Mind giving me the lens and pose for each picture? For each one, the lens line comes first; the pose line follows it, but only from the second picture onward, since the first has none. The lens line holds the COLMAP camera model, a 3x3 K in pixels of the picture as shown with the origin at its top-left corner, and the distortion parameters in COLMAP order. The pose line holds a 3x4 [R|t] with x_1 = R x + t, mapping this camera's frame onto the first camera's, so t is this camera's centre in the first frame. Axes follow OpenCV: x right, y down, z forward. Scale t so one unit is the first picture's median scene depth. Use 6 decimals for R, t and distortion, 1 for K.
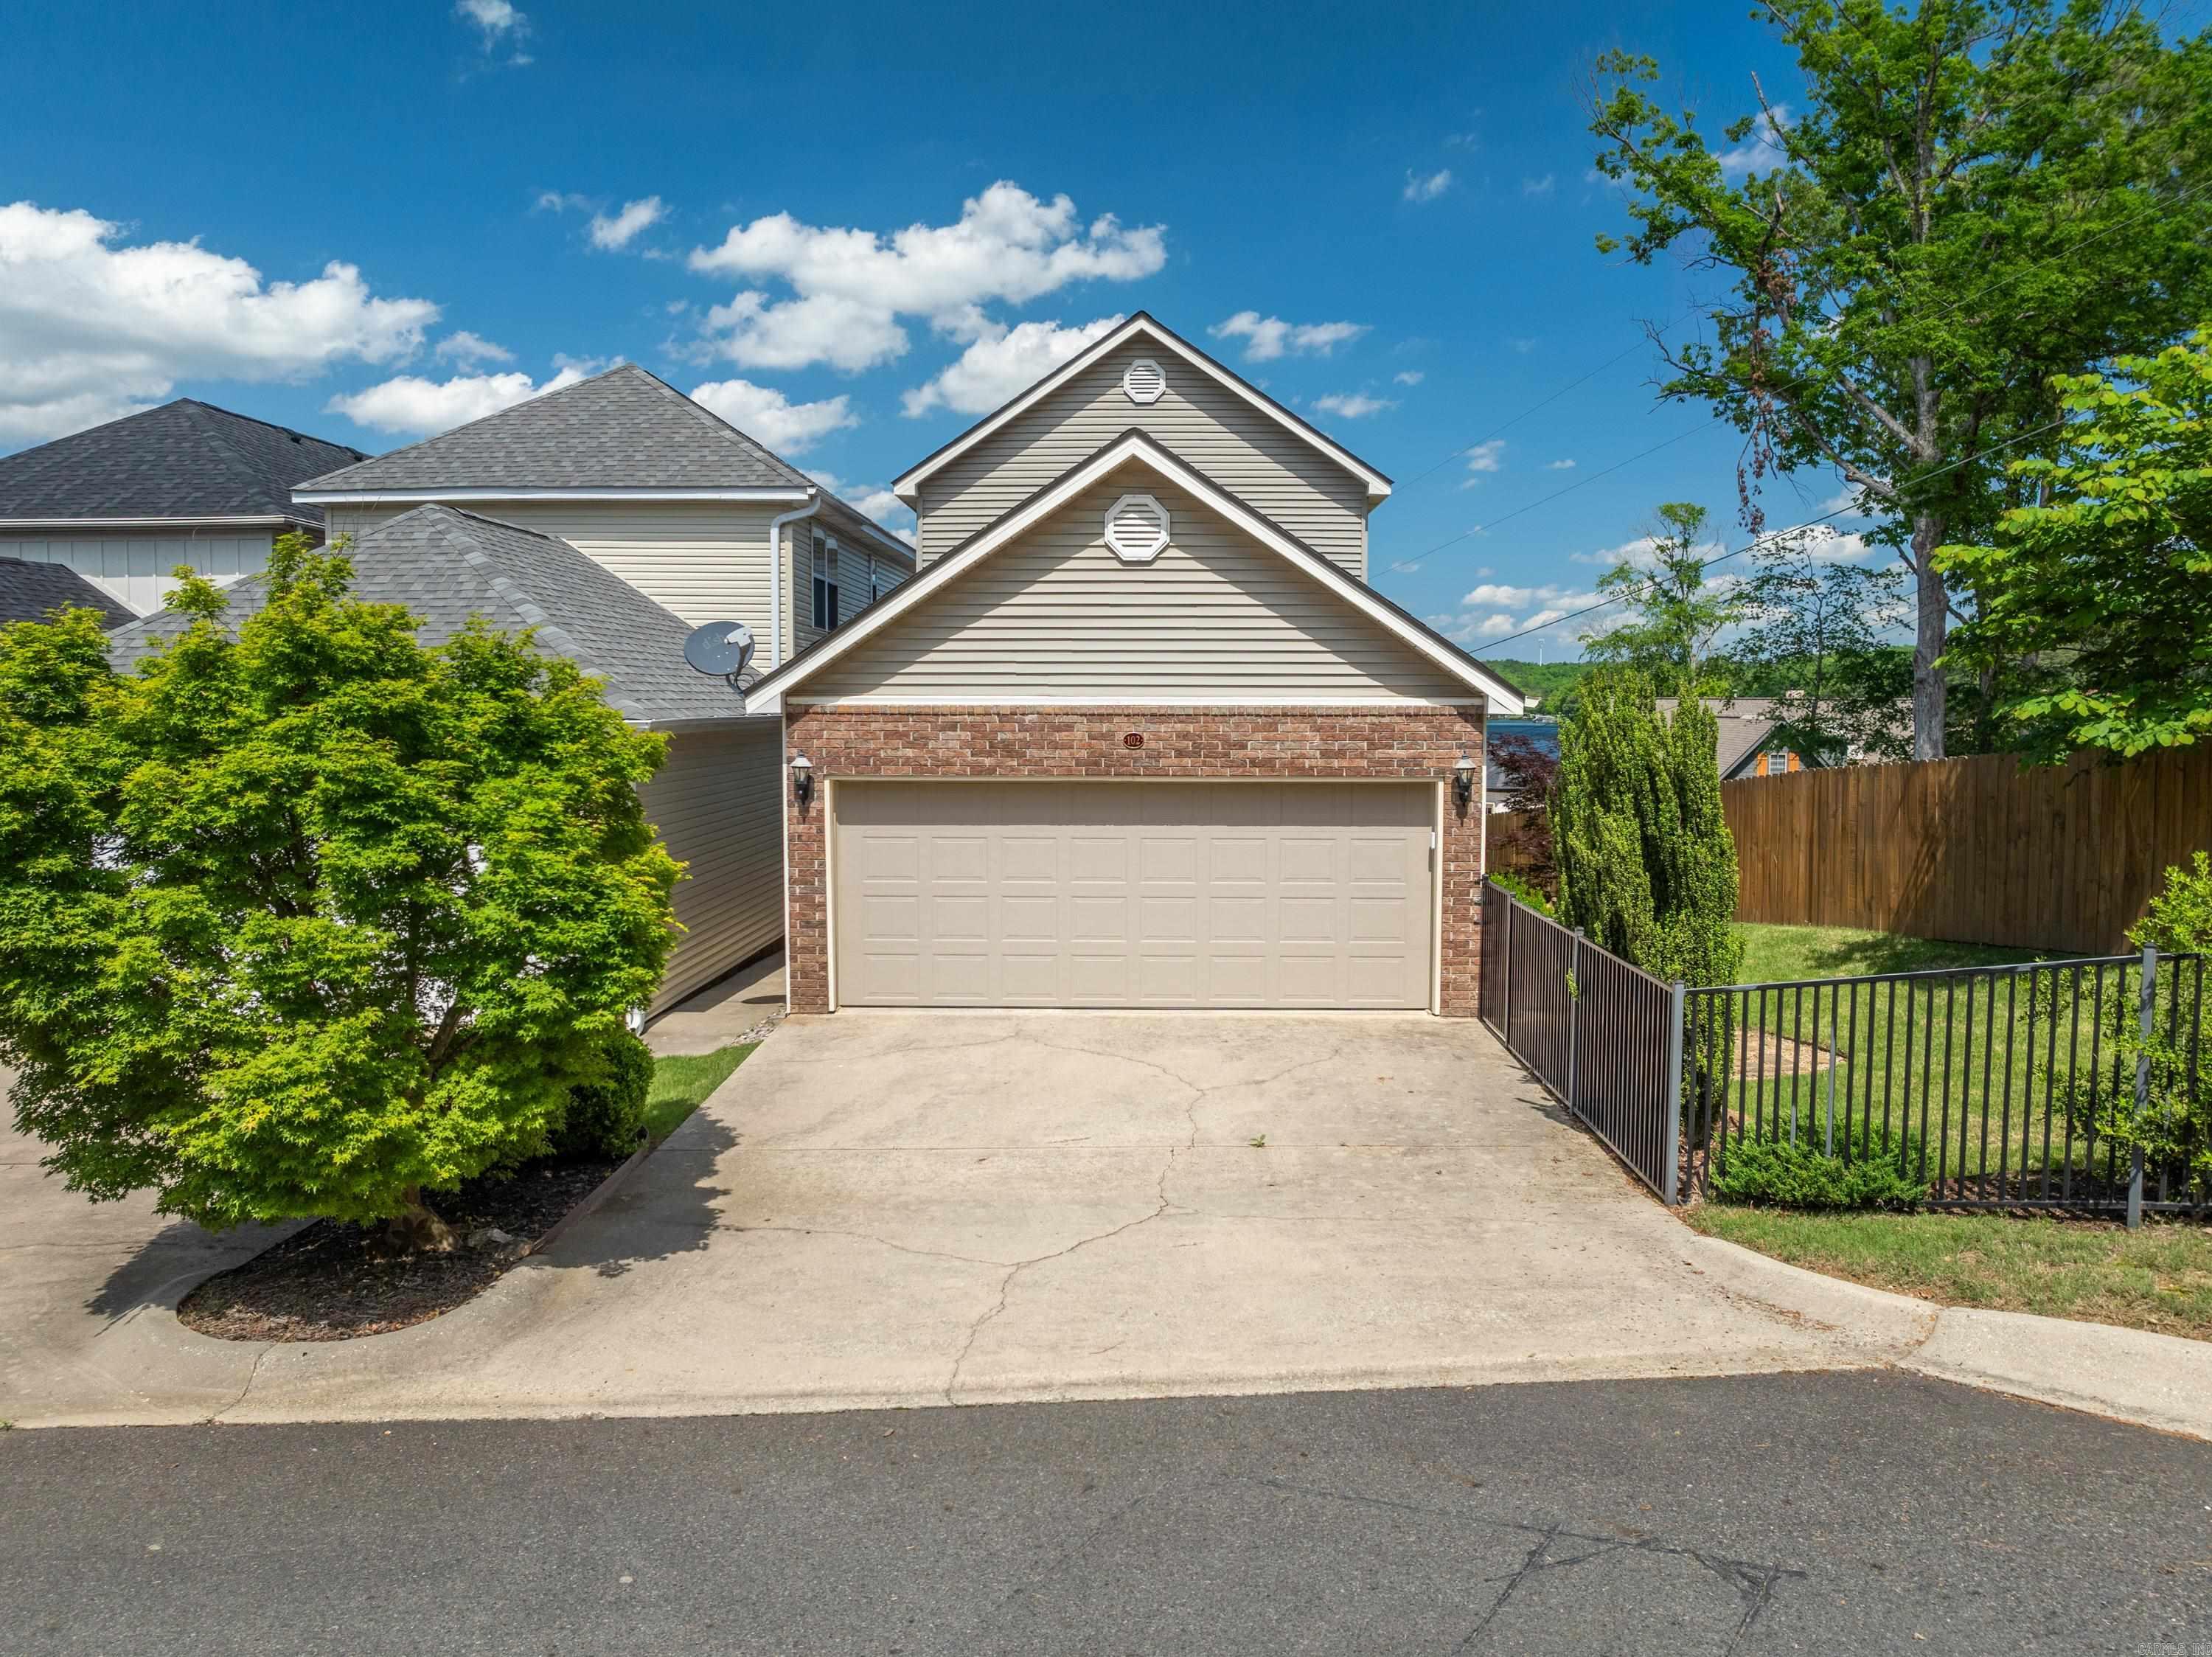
lens RADIAL K [[1619.3, 0, 1090.6], [0, 1619.3, 837.7], [0, 0, 1]] dist [-0.040347, -0.002268]
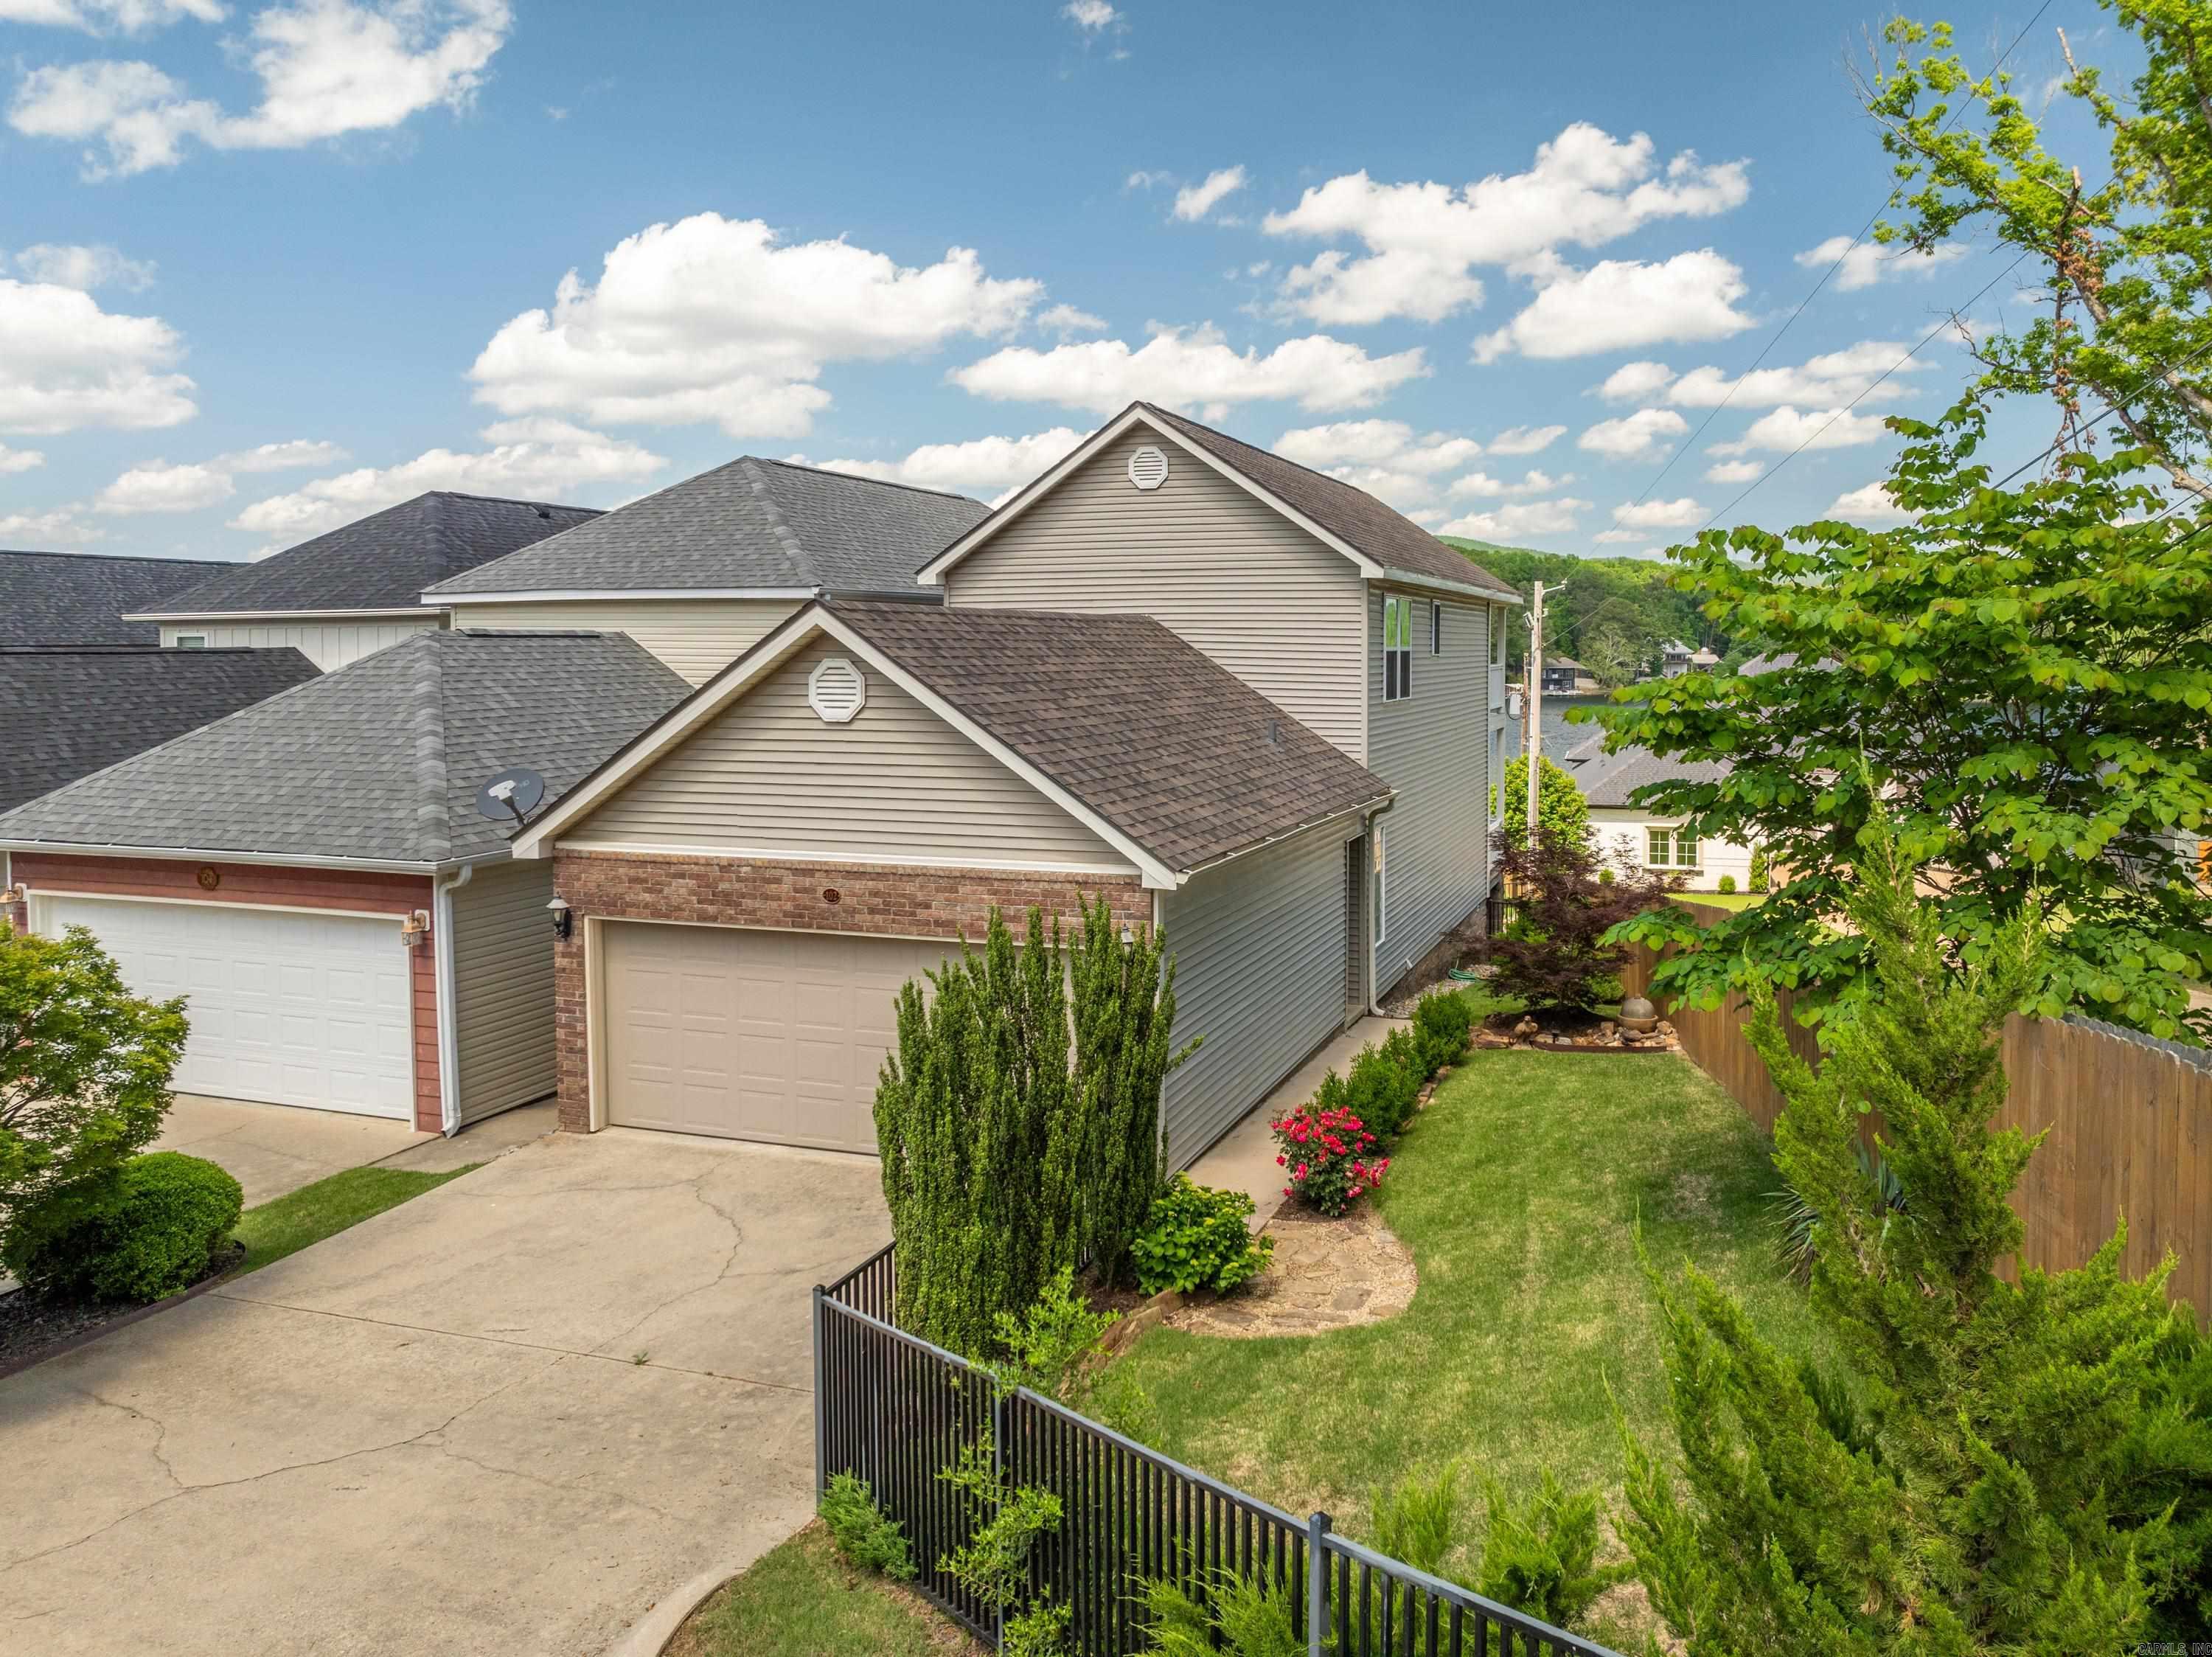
lens RADIAL K [[1619.3, 0, 1230.2], [0, 1619.3, 716.8], [0, 0, 1]] dist [-0.040347, -0.002268]
pose [[0.960453, 0.010031, -0.278261, 0.214863], [-0.020346, 0.999208, -0.034206, -0.055744], [0.277698, 0.038515, 0.959896, 0.031712]]
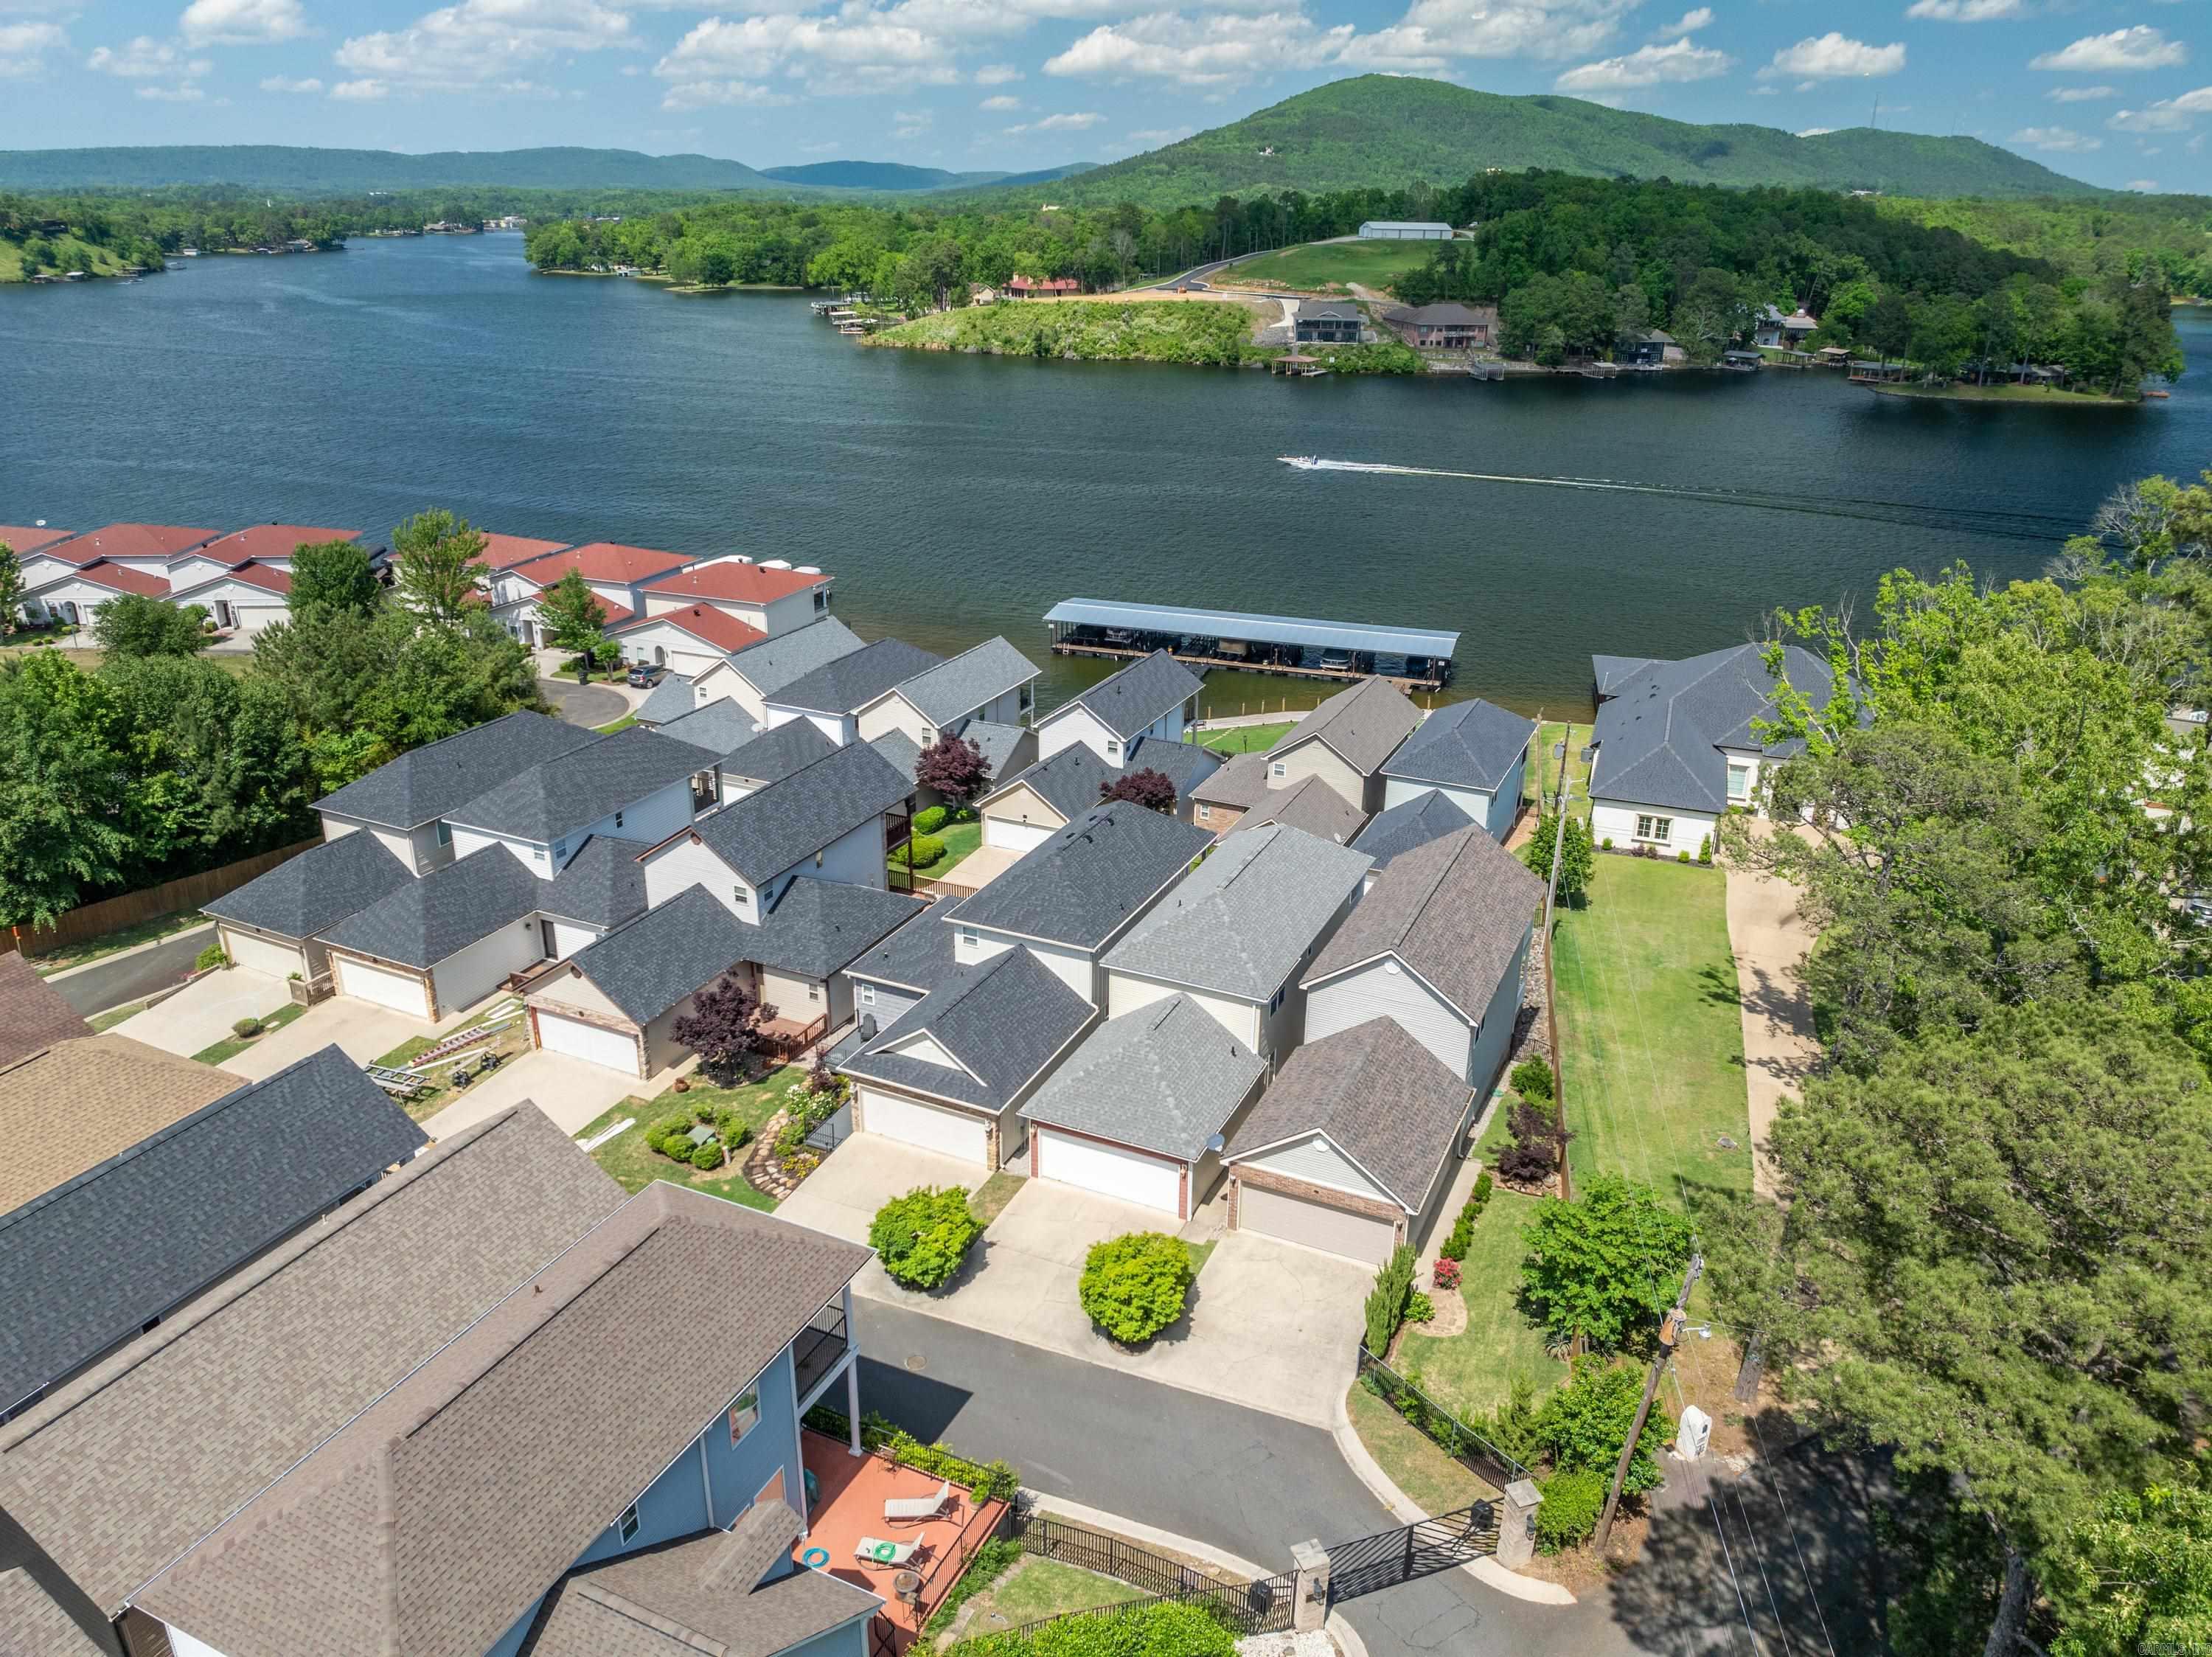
lens RADIAL K [[1619.3, 0, 1103.8], [0, 1619.3, 830.8], [0, 0, 1]] dist [-0.040347, -0.002268]
pose [[0.921099, 0.157290, -0.356141, 0.303844], [-0.036981, 0.945968, 0.322143, -0.801626], [0.387568, -0.283555, 0.877148, -0.884267]]
